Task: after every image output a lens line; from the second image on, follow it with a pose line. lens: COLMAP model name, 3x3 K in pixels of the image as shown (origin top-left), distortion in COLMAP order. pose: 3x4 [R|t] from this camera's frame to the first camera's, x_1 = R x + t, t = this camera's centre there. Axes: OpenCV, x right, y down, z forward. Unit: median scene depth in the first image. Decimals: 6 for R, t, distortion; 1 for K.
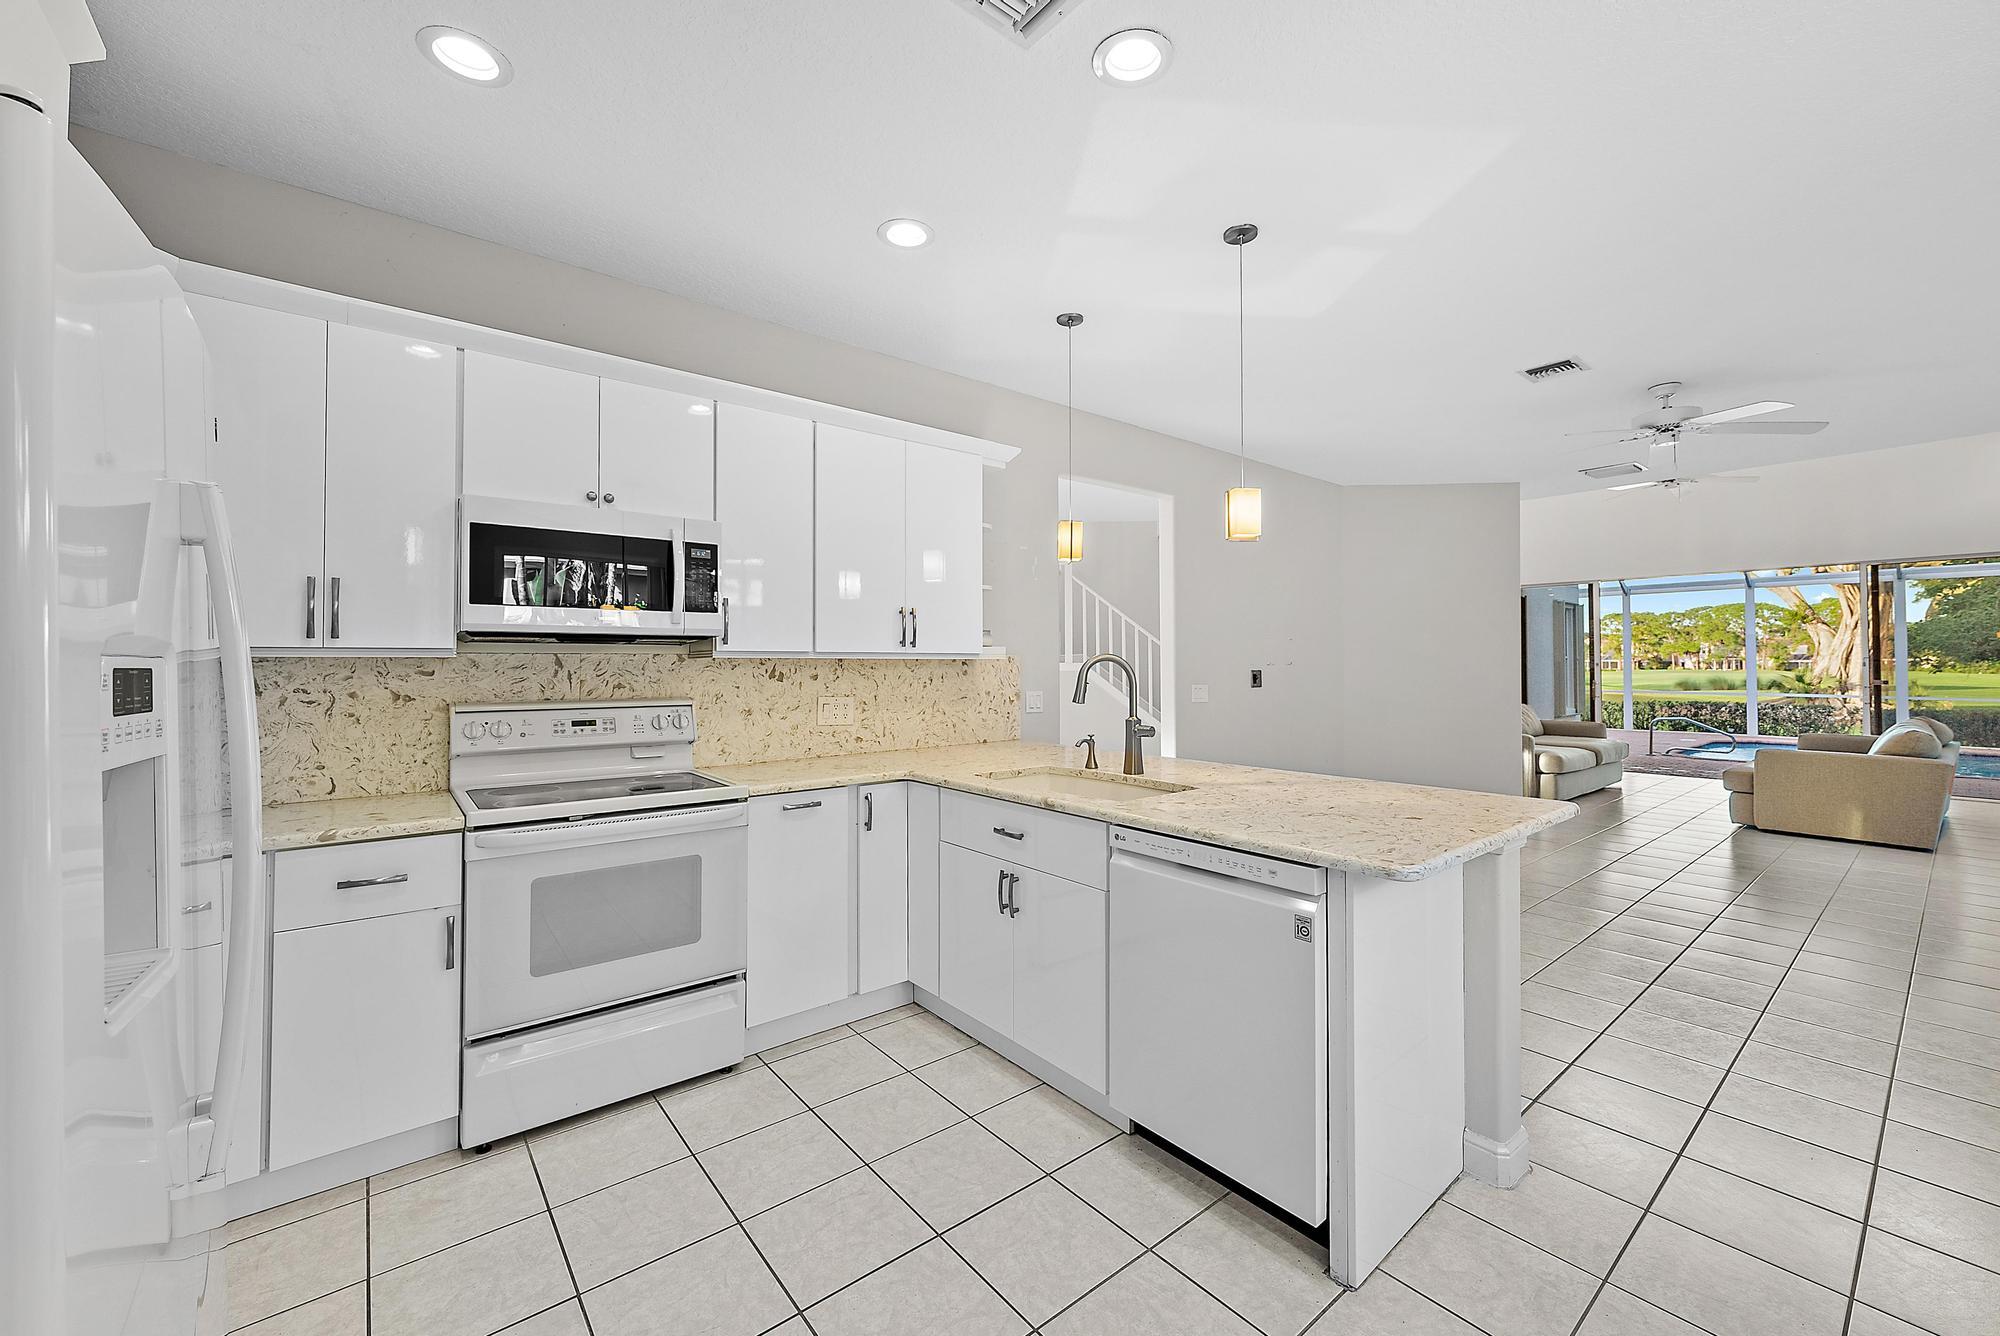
lens RADIAL K [[783.2, 0, 1039.0], [0, 783.2, 650.6], [0, 0, 1]] dist [0.003370, -0.002139]
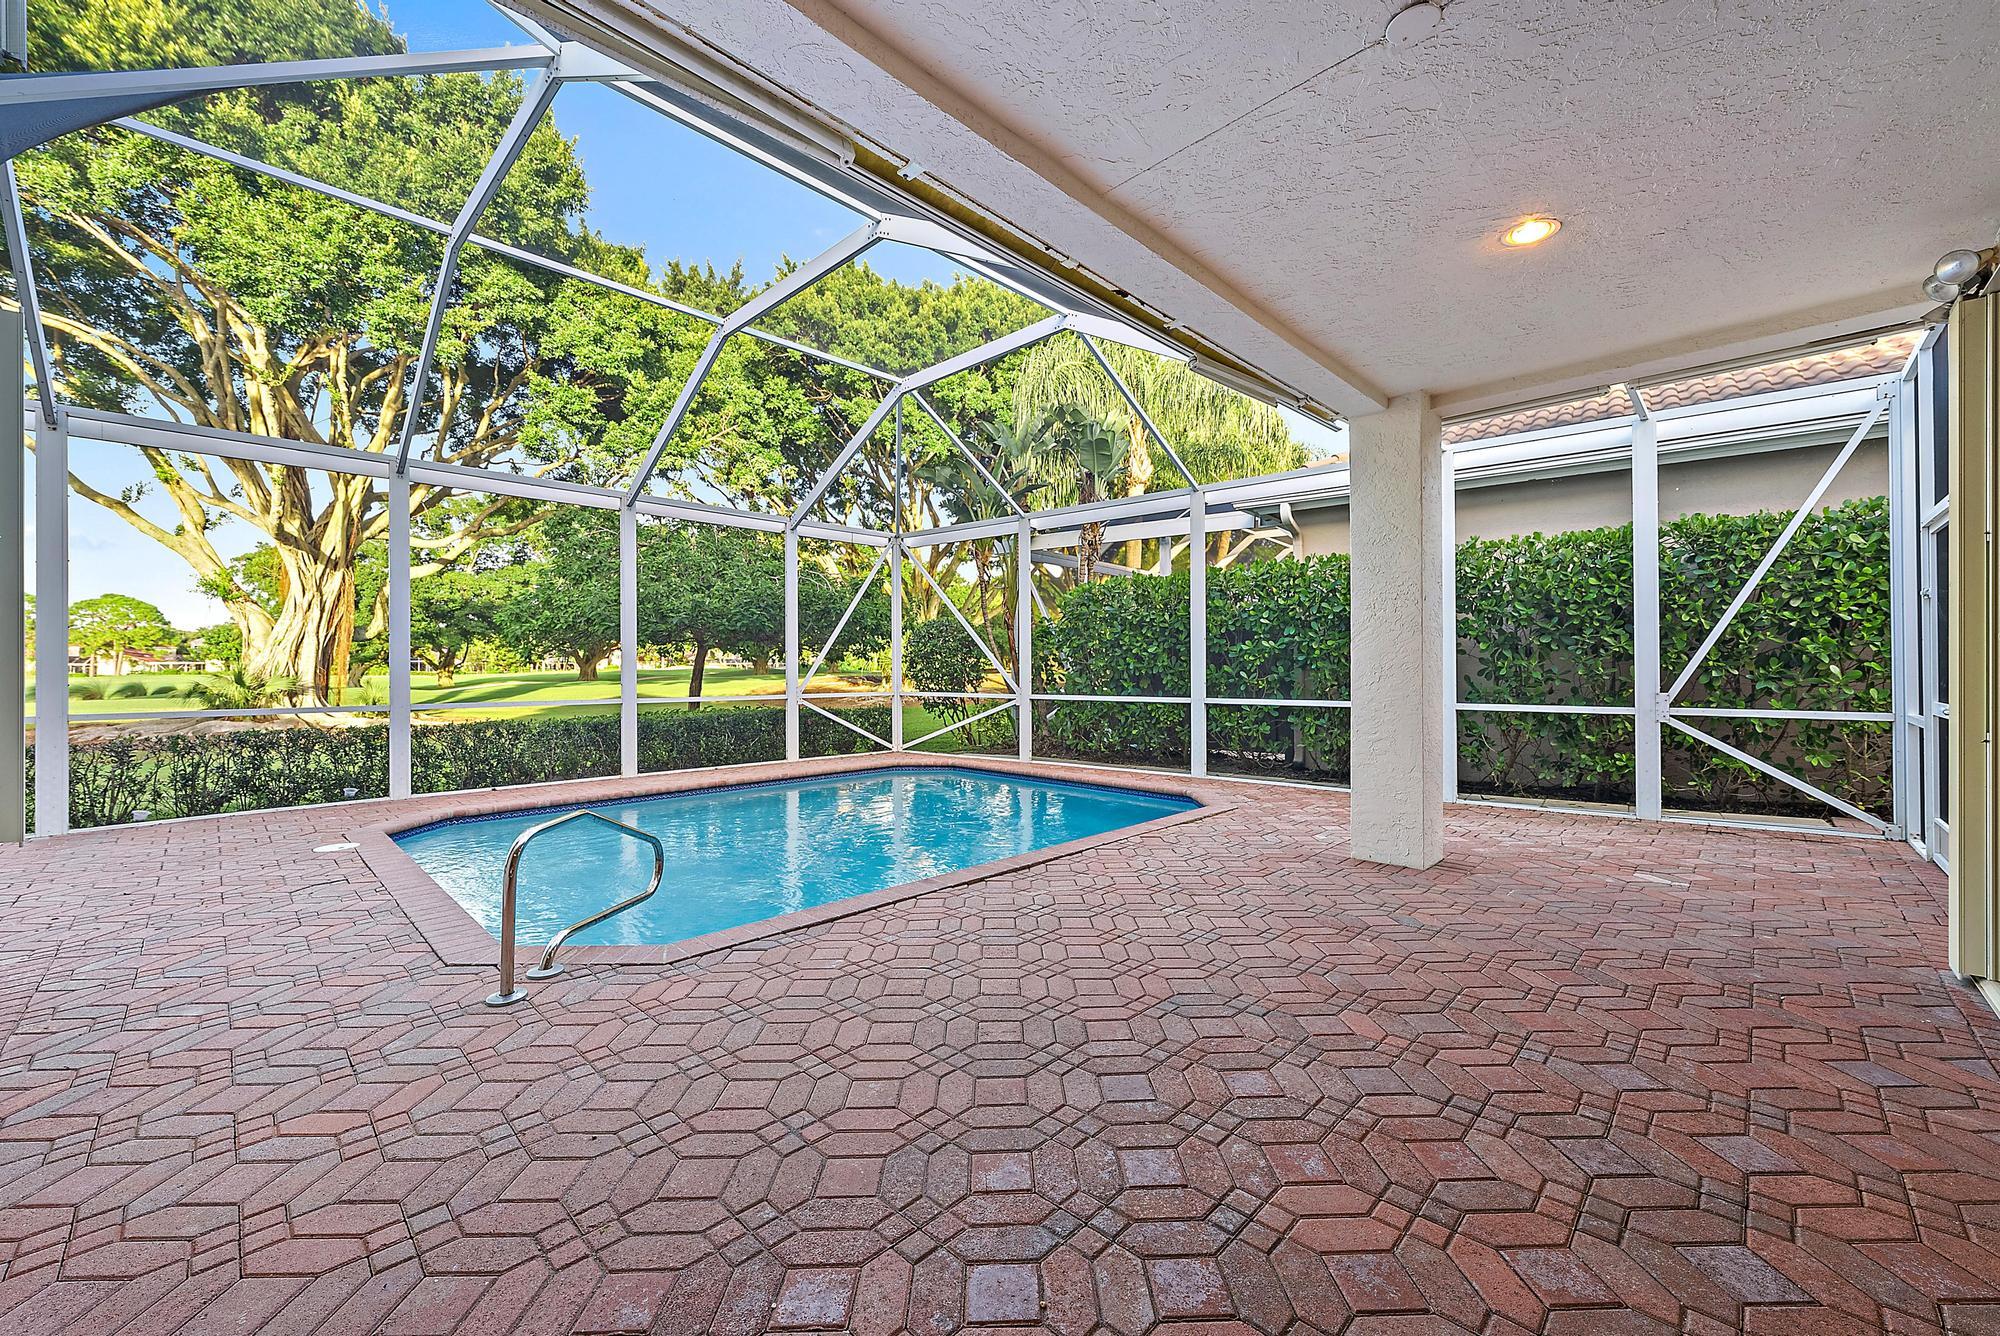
lens RADIAL K [[783.2, 0, 993.2], [0, 783.2, 663.8], [0, 0, 1]] dist [0.003370, -0.002139]
pose [[-0.078865, 0.002304, 0.996883, 0.391853], [-0.013953, 0.999897, -0.003415, 0.024337], [-0.996788, -0.014179, -0.078824, 0.643879]]
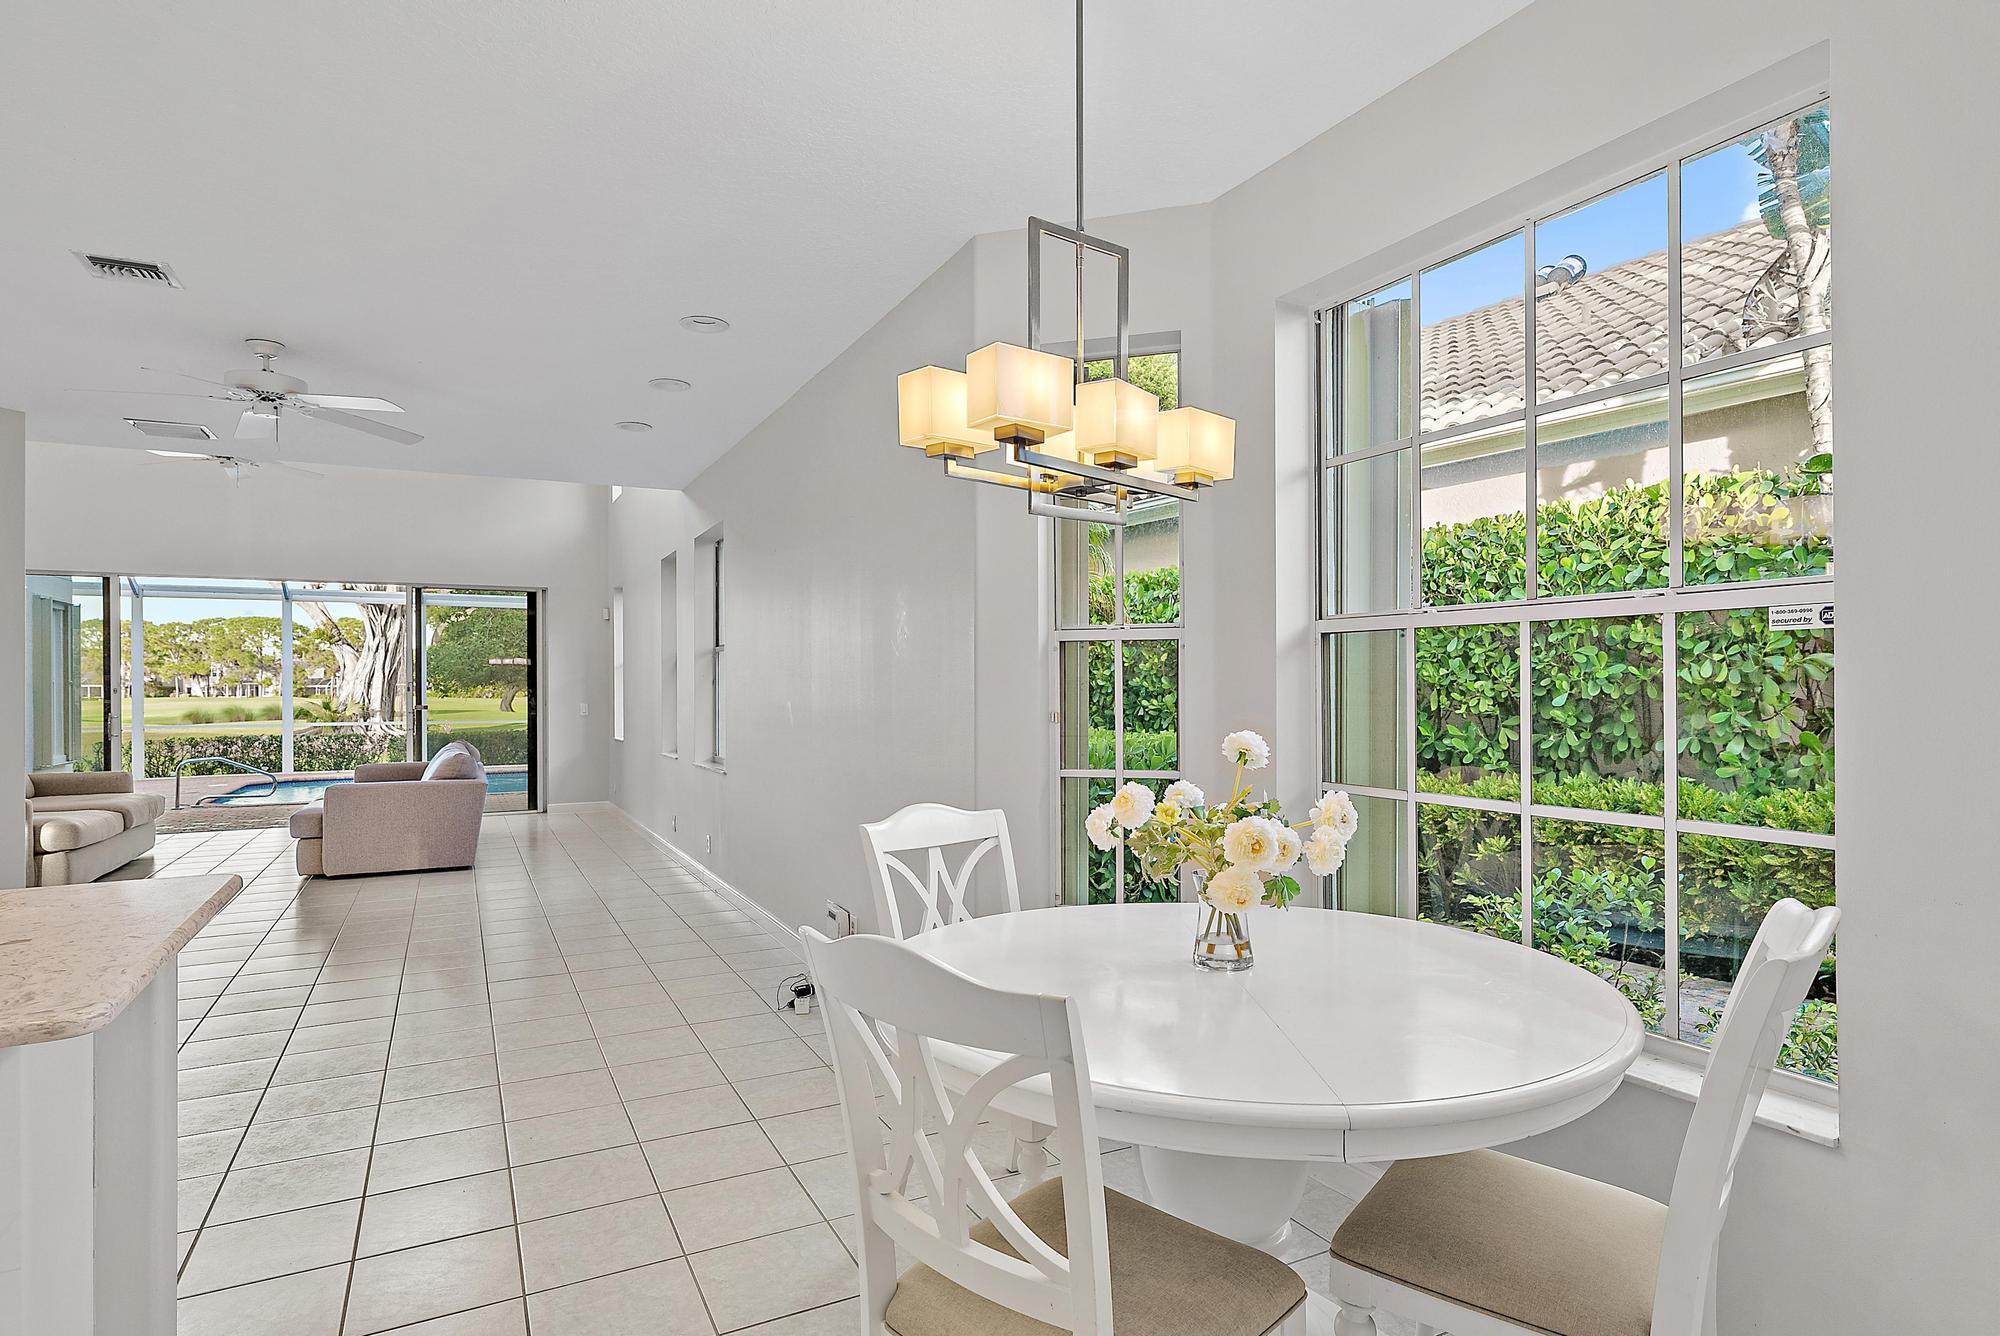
lens RADIAL K [[1034.8, 0, 980.6], [0, 1034.8, 681.4], [0, 0, 1]] dist [-0.006821, 0.000066]
pose [[0.225788, 0.003759, 0.974169, -0.015133], [-0.012084, 0.999926, -0.001057, 0.000383], [-0.974101, -0.011533, 0.225817, 0.010230]]
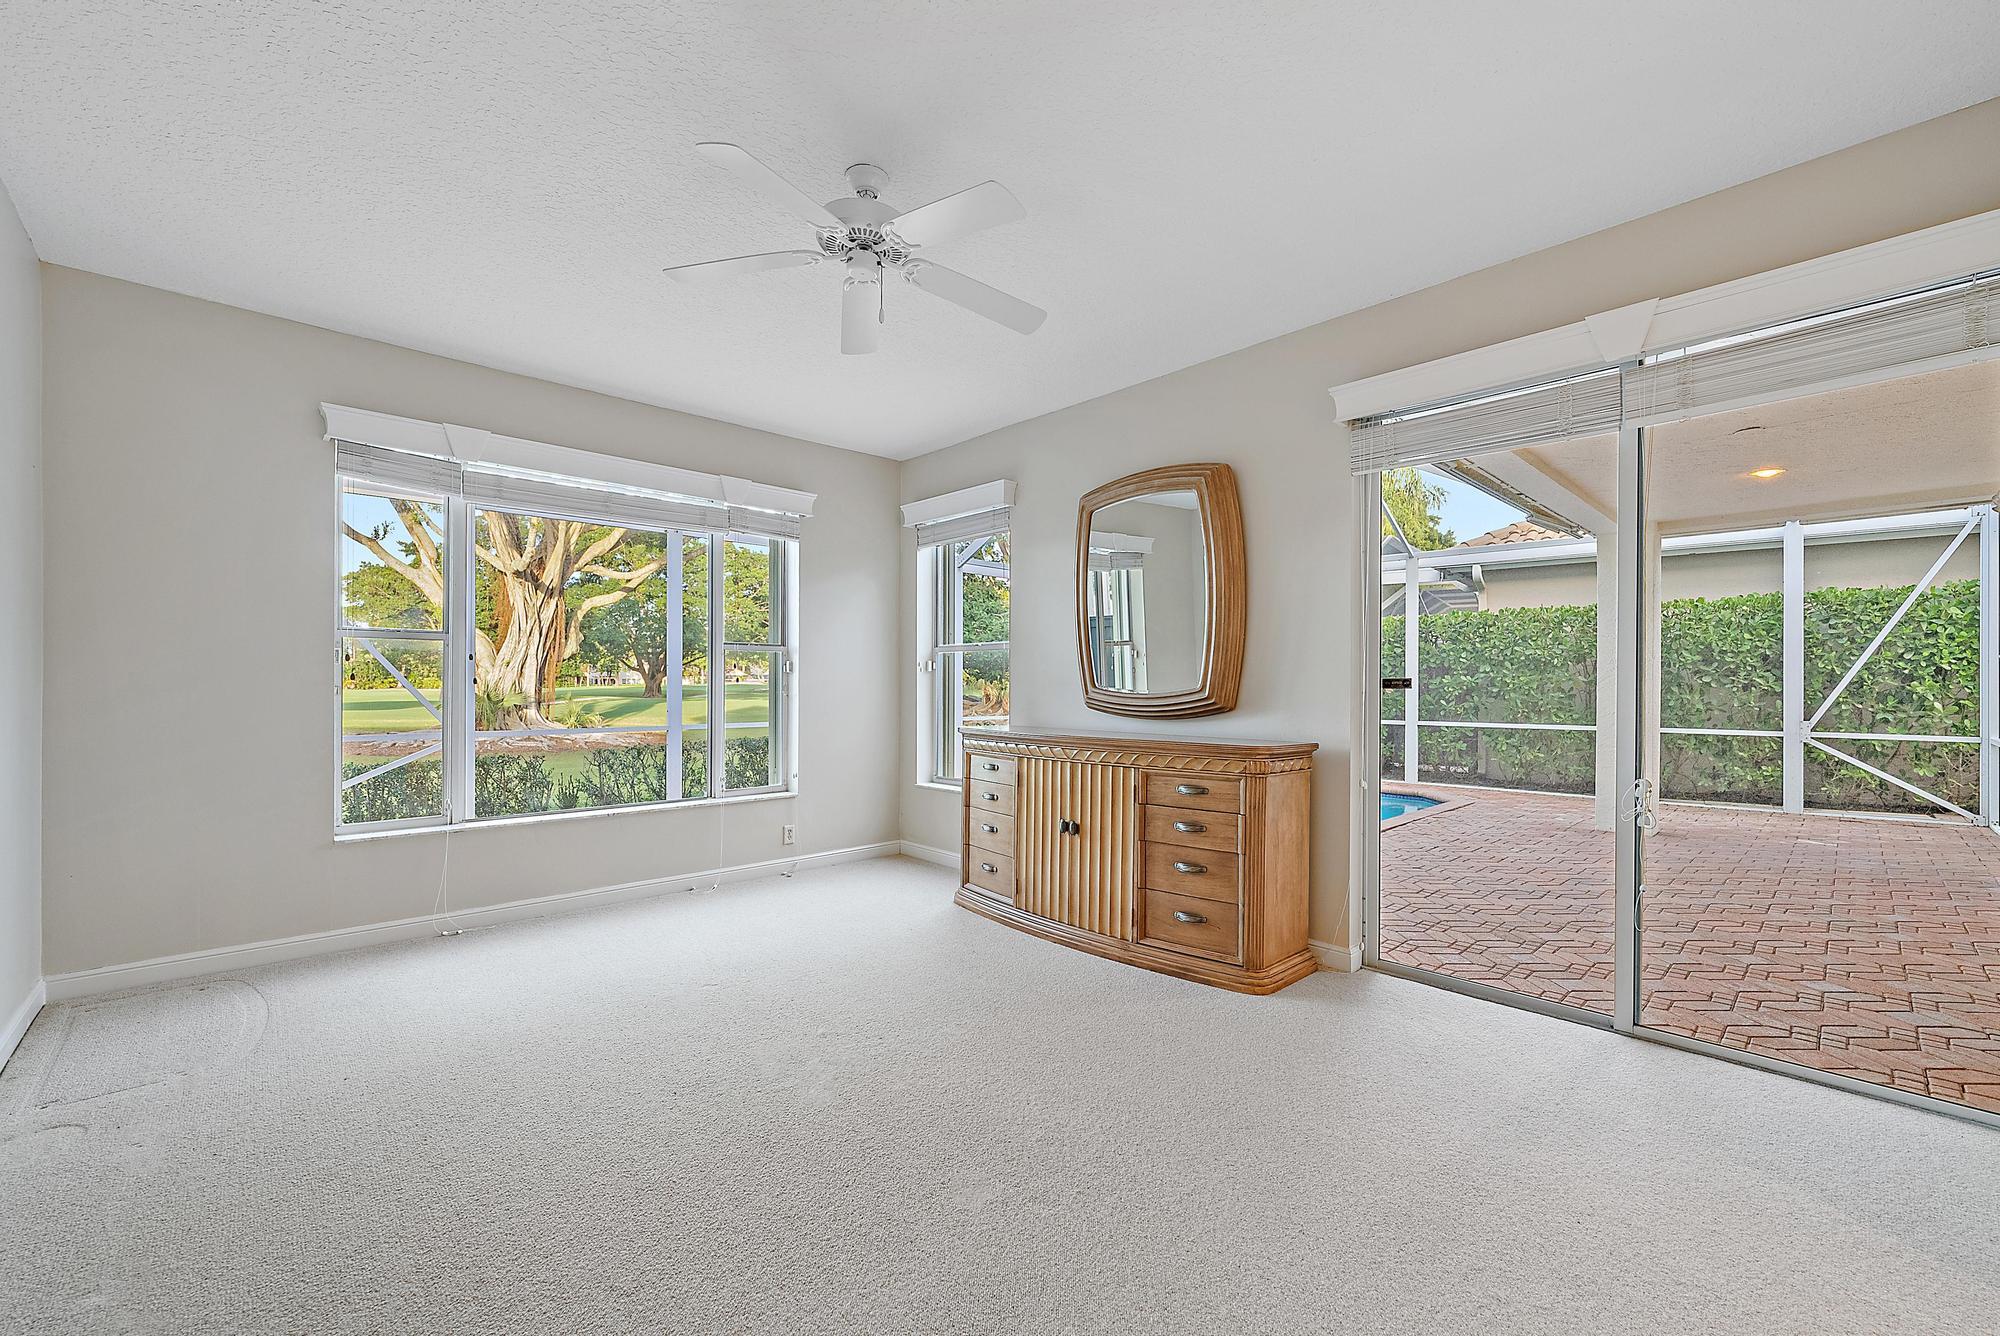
lens RADIAL K [[783.2, 0, 1010.1], [0, 783.2, 682.5], [0, 0, 1]] dist [0.003370, -0.002139]
pose [[-0.048405, -0.008601, 0.998791, 0.268991], [-0.015336, 0.999851, 0.007867, 0.012225], [-0.998710, -0.014936, -0.048530, 0.819167]]
